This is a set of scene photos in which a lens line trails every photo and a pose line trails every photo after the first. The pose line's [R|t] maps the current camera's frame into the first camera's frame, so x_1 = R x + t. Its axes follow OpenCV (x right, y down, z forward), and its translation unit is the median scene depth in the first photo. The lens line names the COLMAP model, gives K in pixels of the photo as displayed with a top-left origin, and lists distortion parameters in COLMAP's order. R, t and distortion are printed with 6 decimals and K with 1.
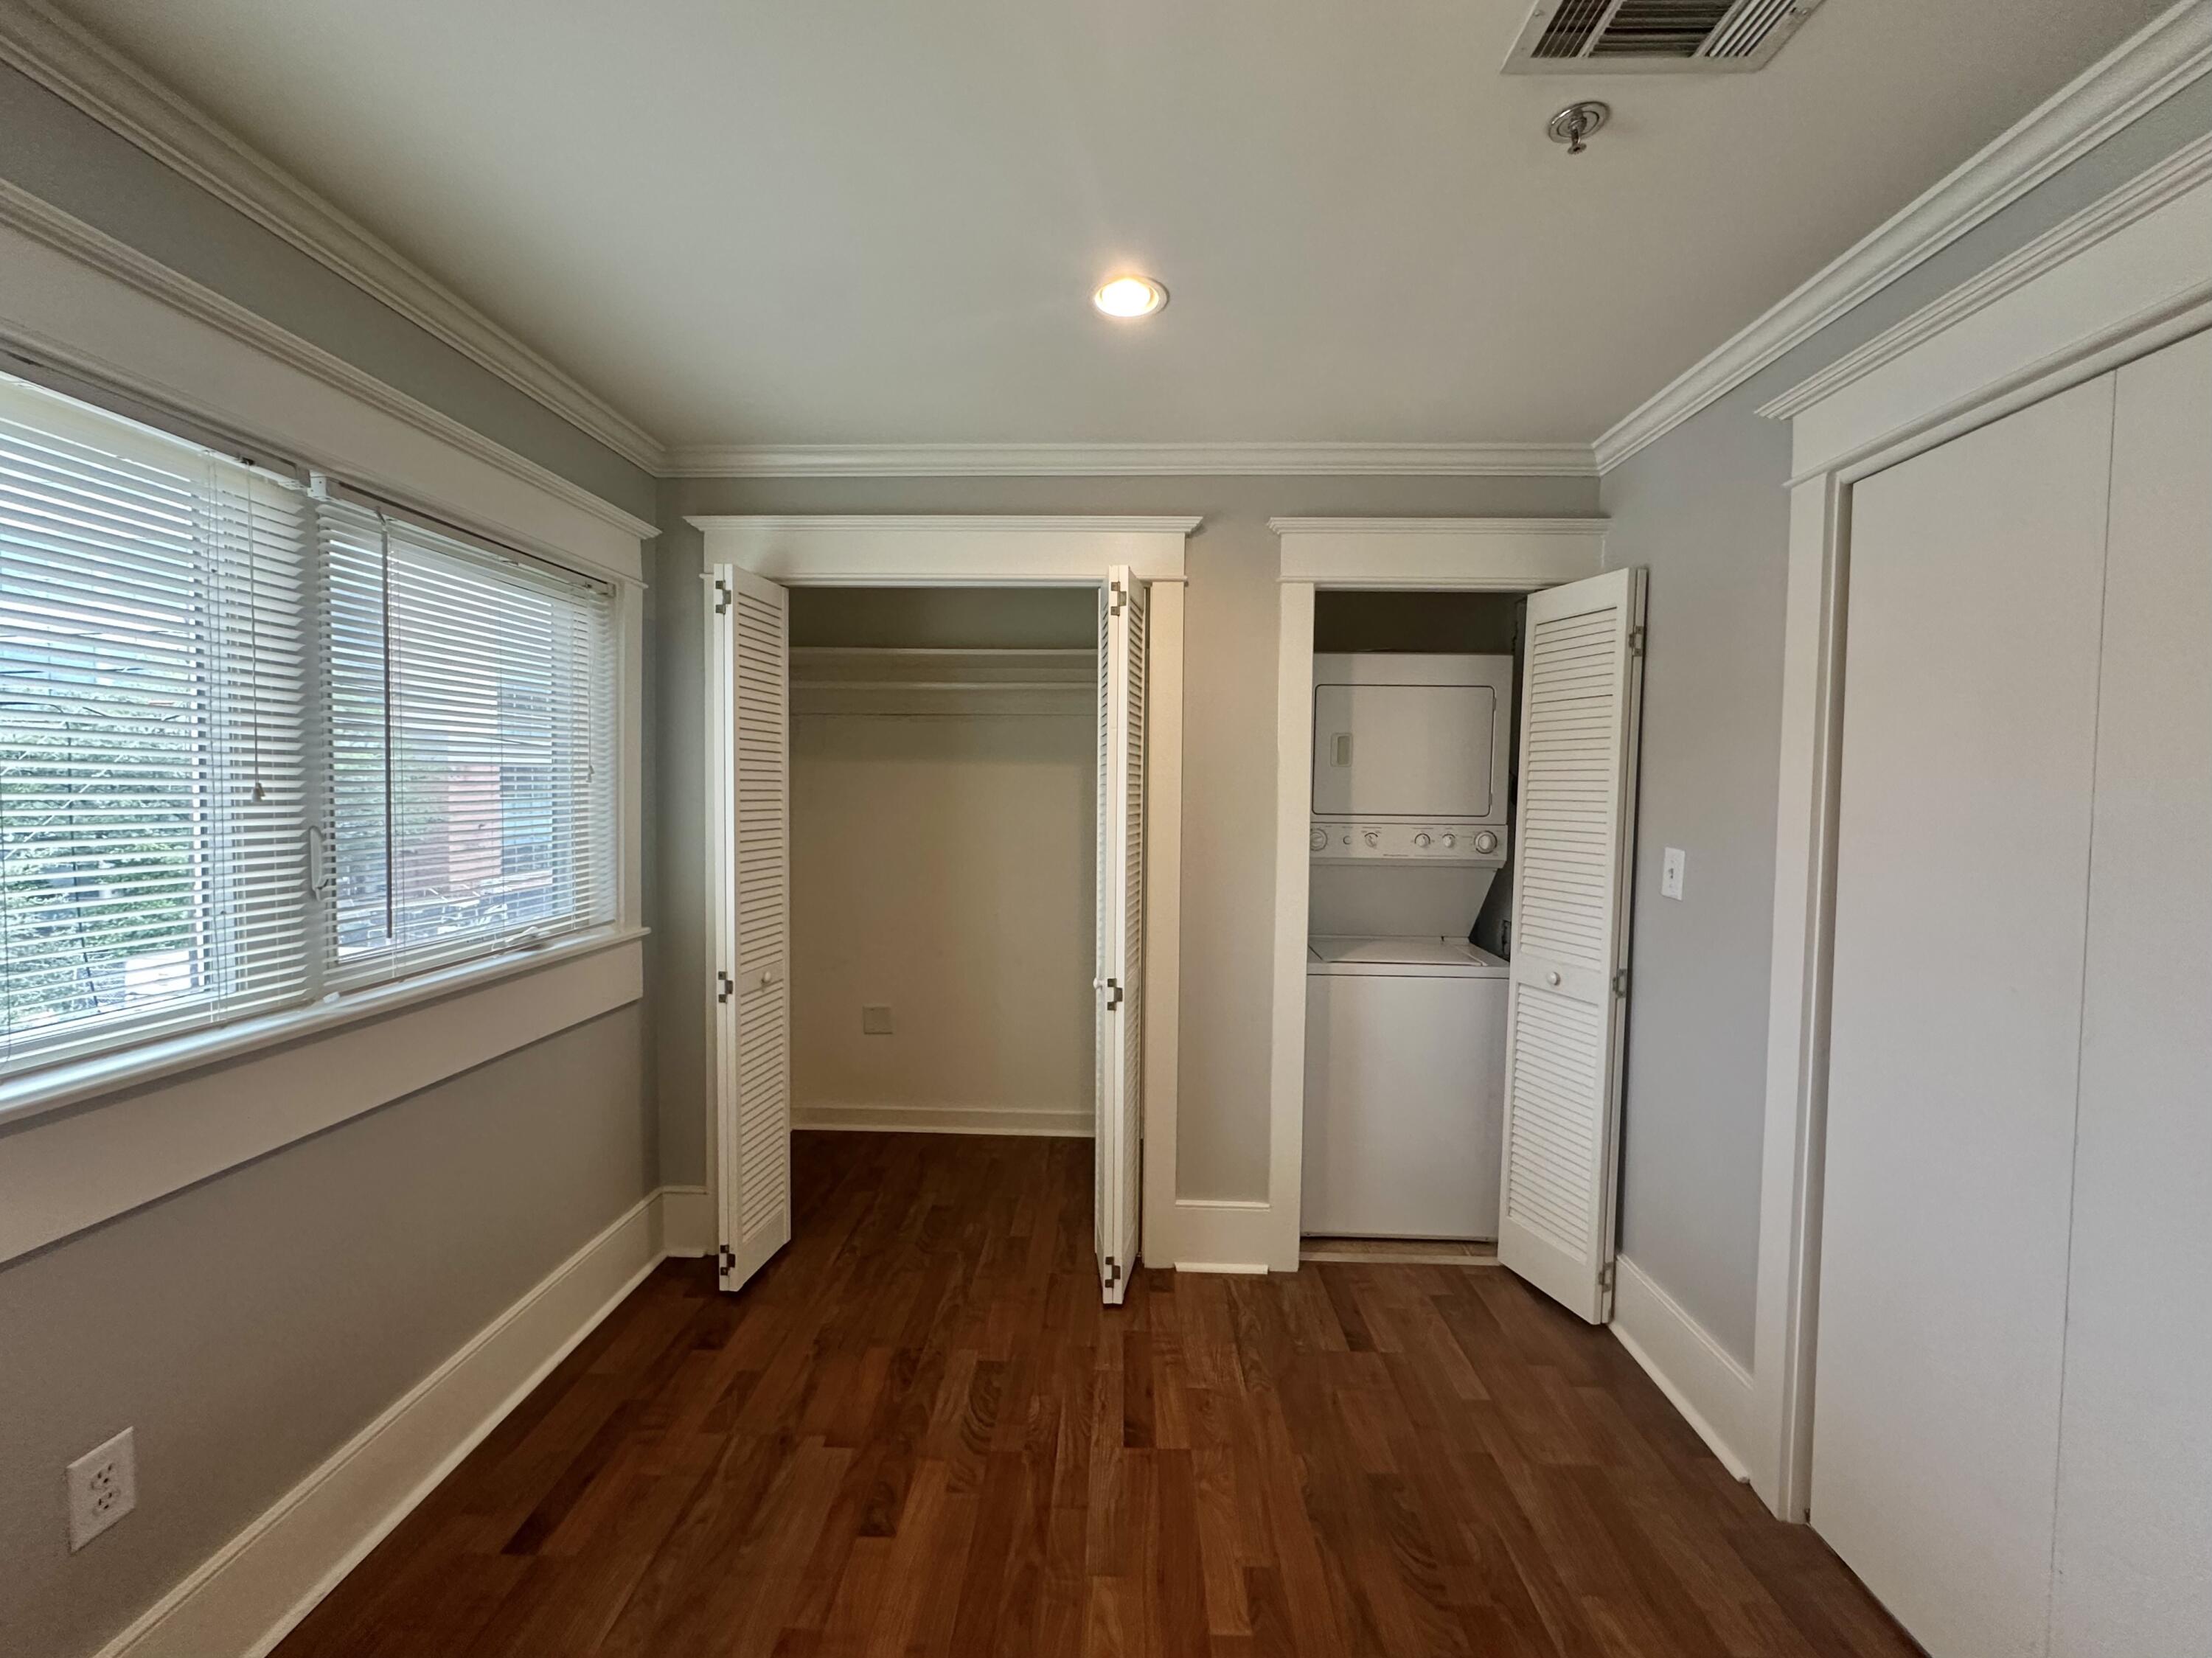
lens RADIAL K [[898.4, 0, 1106.0], [0, 898.4, 829.0], [0, 0, 1]] dist [-0.002267, -0.000280]
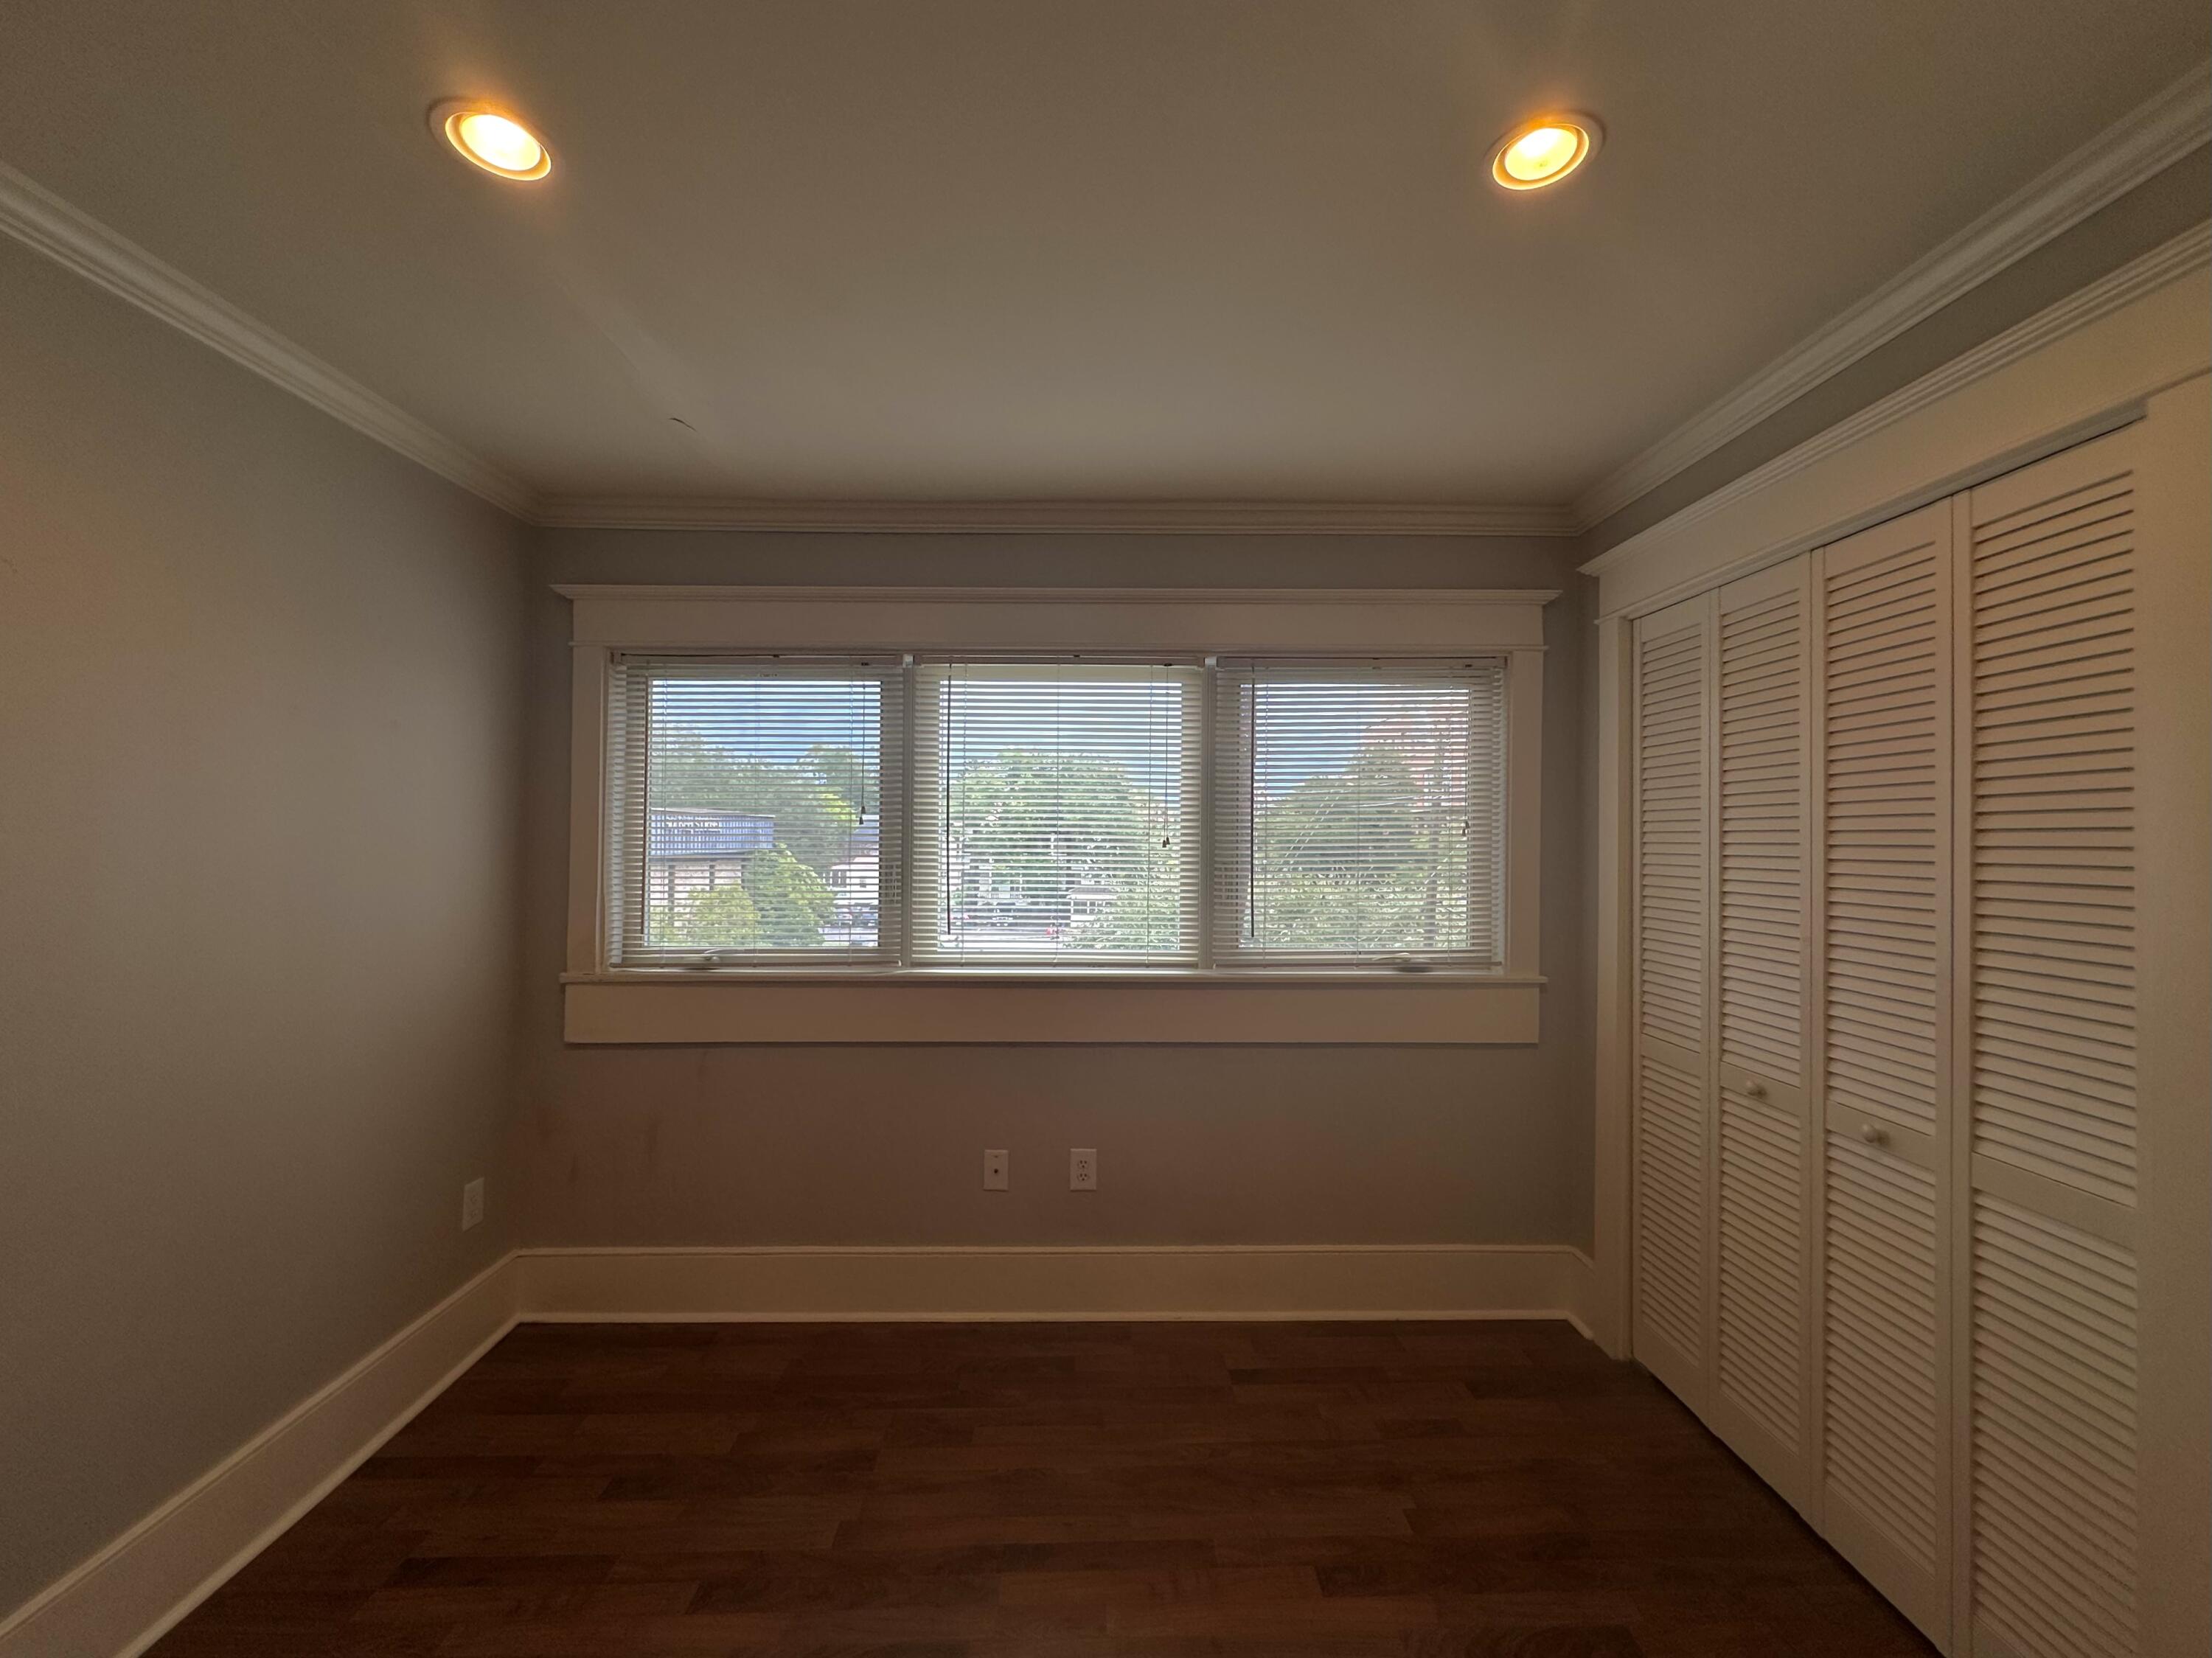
lens RADIAL K [[898.4, 0, 1106.0], [0, 898.4, 829.0], [0, 0, 1]] dist [-0.002267, -0.000280]
pose [[0.046140, -0.016505, -0.998799, 0.658216], [-0.046800, 0.998730, -0.018666, -0.020943], [0.997838, 0.047605, 0.045309, 0.592050]]
